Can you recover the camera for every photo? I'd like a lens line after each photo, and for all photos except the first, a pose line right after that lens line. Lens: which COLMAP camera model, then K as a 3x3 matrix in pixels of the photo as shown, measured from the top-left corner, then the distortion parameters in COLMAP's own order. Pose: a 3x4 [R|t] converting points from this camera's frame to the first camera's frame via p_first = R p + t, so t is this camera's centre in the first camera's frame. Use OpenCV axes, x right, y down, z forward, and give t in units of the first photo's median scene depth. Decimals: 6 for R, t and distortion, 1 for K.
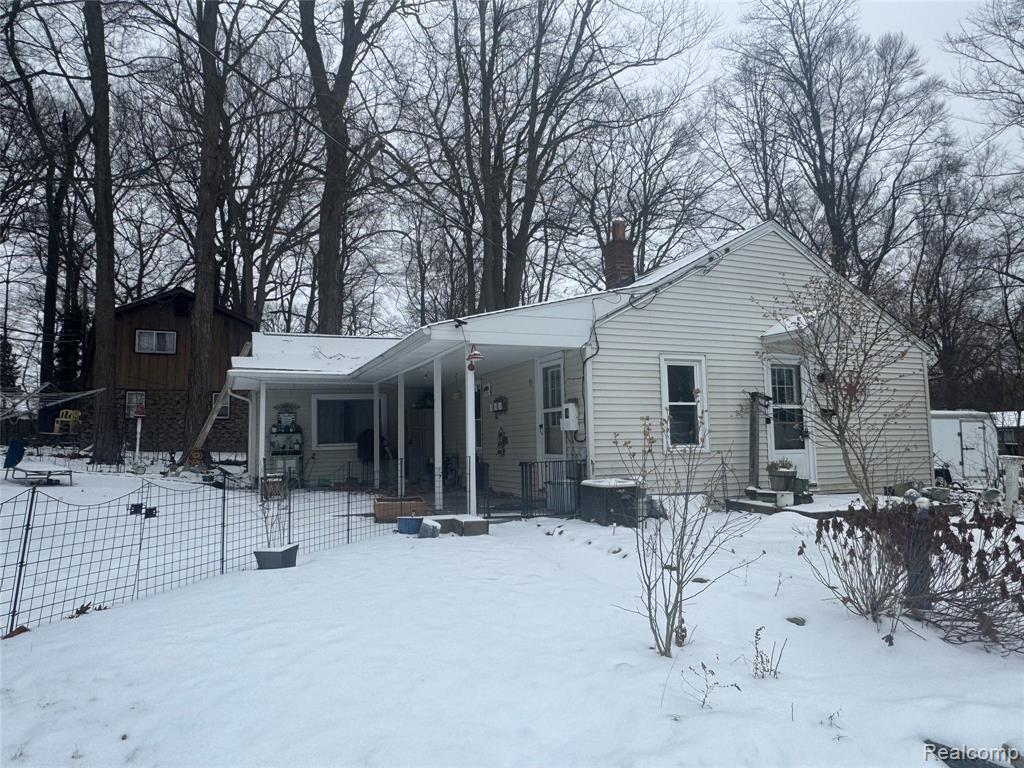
lens RADIAL K [[655.3, 0, 512.0], [0, 655.3, 384.0], [0, 0, 1]] dist [0.002029, 0.001531]
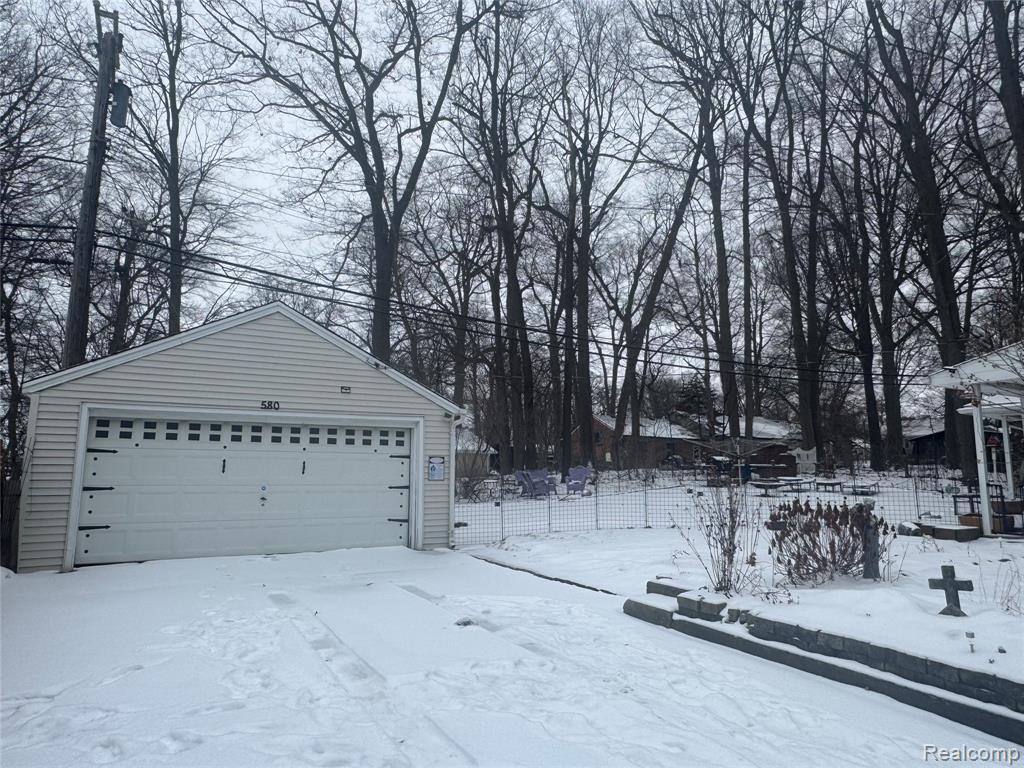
lens RADIAL K [[655.3, 0, 512.0], [0, 655.3, 384.0], [0, 0, 1]] dist [0.002029, 0.001531]
pose [[0.103496, -0.121585, -0.987171, 0.840447], [0.079161, 0.990359, -0.113678, 0.007011], [0.991475, -0.066380, 0.112123, 0.033060]]
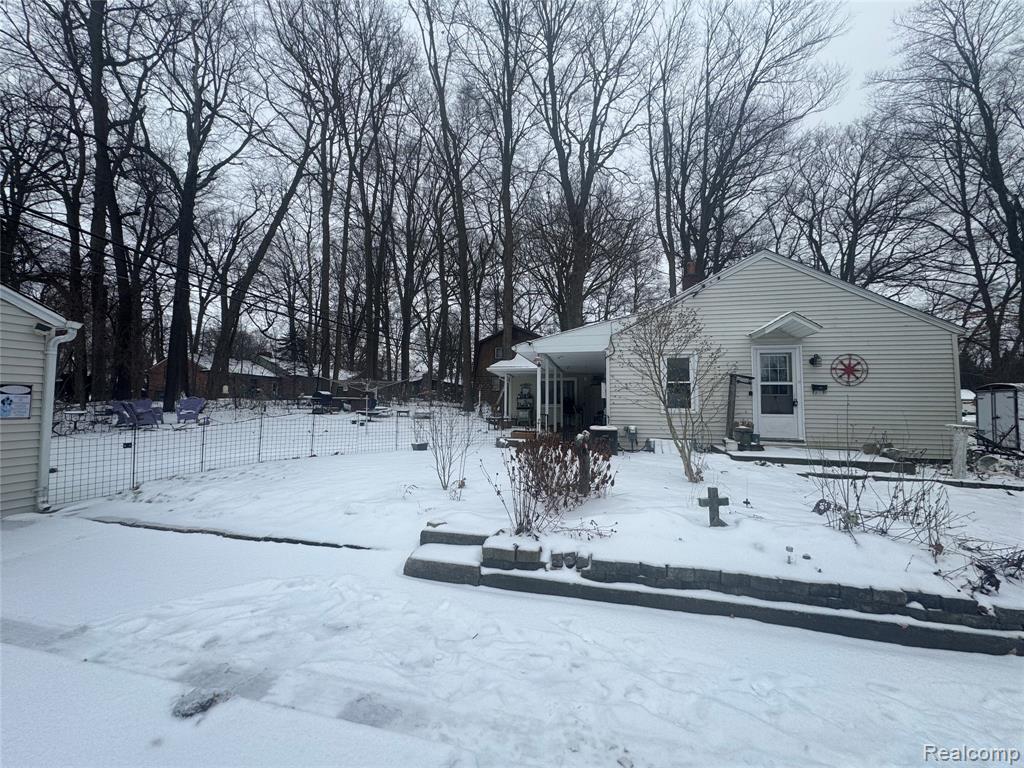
lens RADIAL K [[406.4, 0, 512.0], [0, 406.4, 384.0], [0, 0, 1]] dist [-0.000969, 0.000174]
pose [[0.809532, -0.008003, -0.587021, 0.473707], [0.029491, 0.999199, 0.027046, -0.003400], [0.586334, -0.039206, 0.809120, -0.019323]]
